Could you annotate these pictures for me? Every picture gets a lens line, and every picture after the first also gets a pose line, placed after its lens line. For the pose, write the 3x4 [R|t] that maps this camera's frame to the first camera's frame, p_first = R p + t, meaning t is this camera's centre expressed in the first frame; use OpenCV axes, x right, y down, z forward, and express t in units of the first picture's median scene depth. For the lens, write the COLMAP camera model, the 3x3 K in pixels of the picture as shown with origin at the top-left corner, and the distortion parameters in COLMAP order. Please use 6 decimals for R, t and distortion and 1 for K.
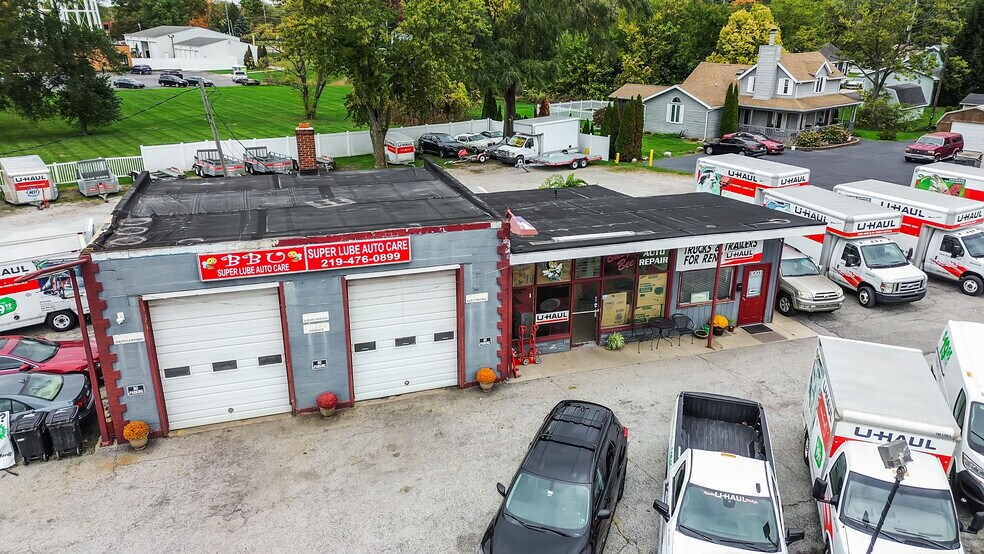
lens RADIAL K [[693.3, 0, 493.8], [0, 693.3, 275.7], [0, 0, 1]] dist [0.073745, -0.063875]
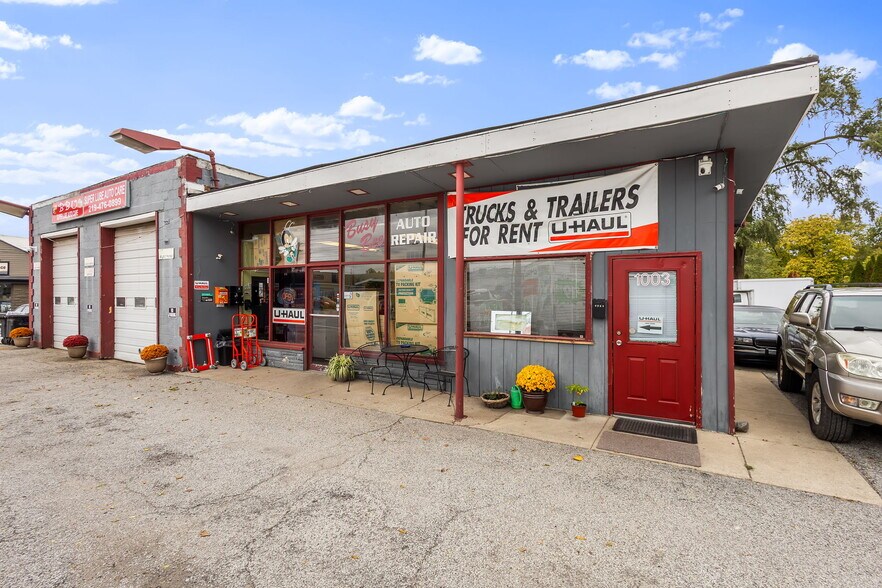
lens RADIAL K [[403.9, 0, 442.1], [0, 403.9, 293.2], [0, 0, 1]] dist [0.004588, -0.000110]
pose [[0.662669, -0.002520, -0.748909, 0.507382], [-0.252707, 0.940592, -0.226771, 0.093192], [0.704989, 0.339529, 0.622664, 0.842348]]
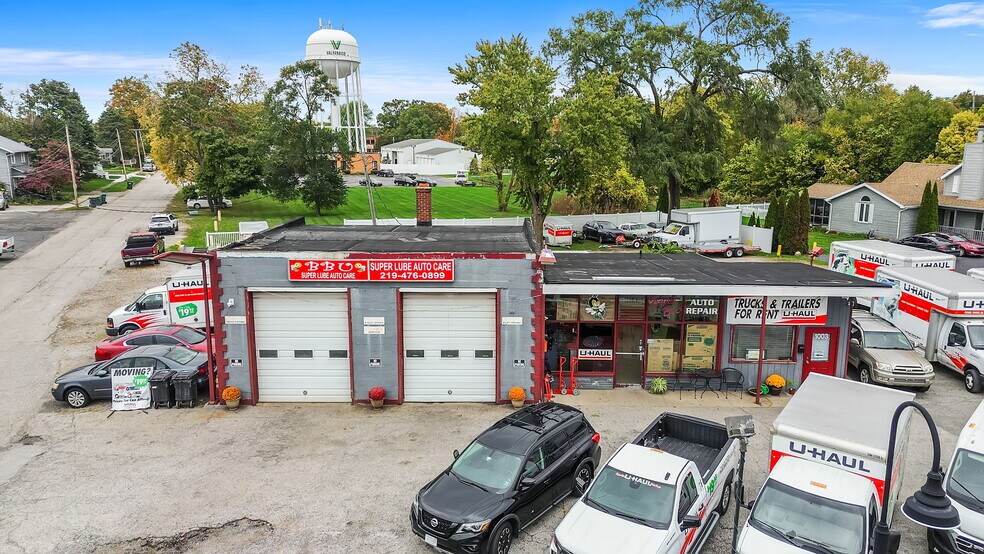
lens RADIAL K [[695.7, 0, 493.6], [0, 695.7, 275.1], [0, 0, 1]] dist [0.076948, -0.068986]
pose [[0.949203, 0.060052, -0.308881, 0.260235], [-0.107152, 0.984640, -0.137852, 0.104926], [0.295858, 0.163947, 0.941058, -0.078554]]
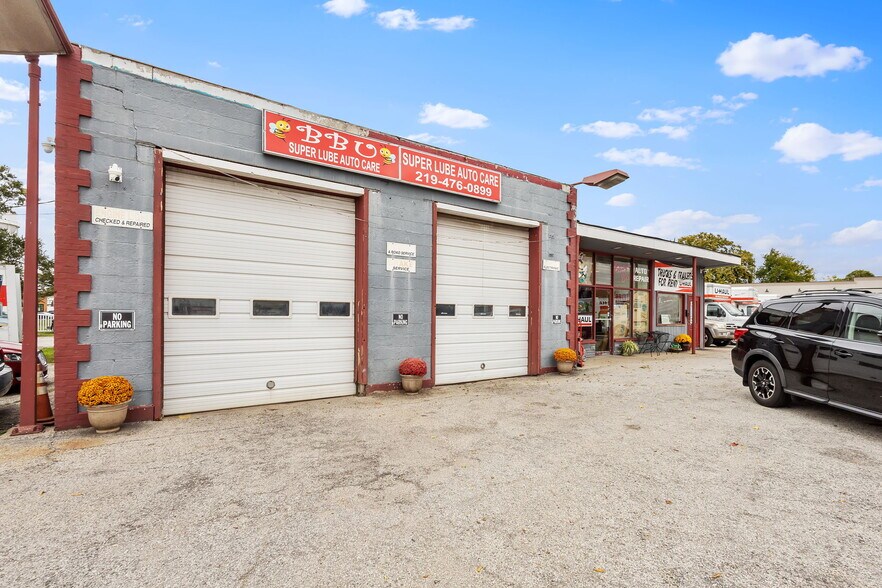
lens RADIAL K [[425.3, 0, 451.3], [0, 425.3, 313.5], [0, 0, 1]] dist [0.004084, 0.000860]
pose [[0.950415, 0.005099, 0.310941, -0.289348], [0.100637, 0.941021, -0.323036, 0.232322], [-0.294249, 0.338311, 0.893848, 0.496027]]
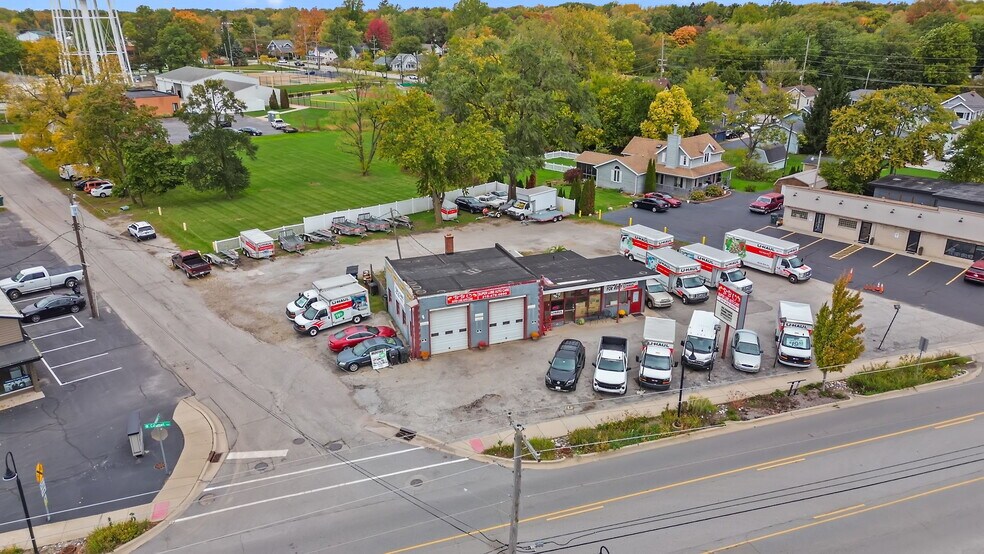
lens RADIAL K [[695.7, 0, 493.6], [0, 695.7, 275.1], [0, 0, 1]] dist [0.076948, -0.068986]
pose [[0.998545, -0.025854, 0.047326, -0.273521], [0.025313, 0.999608, 0.011995, -0.118984], [-0.047618, -0.010779, 0.998807, -1.600777]]
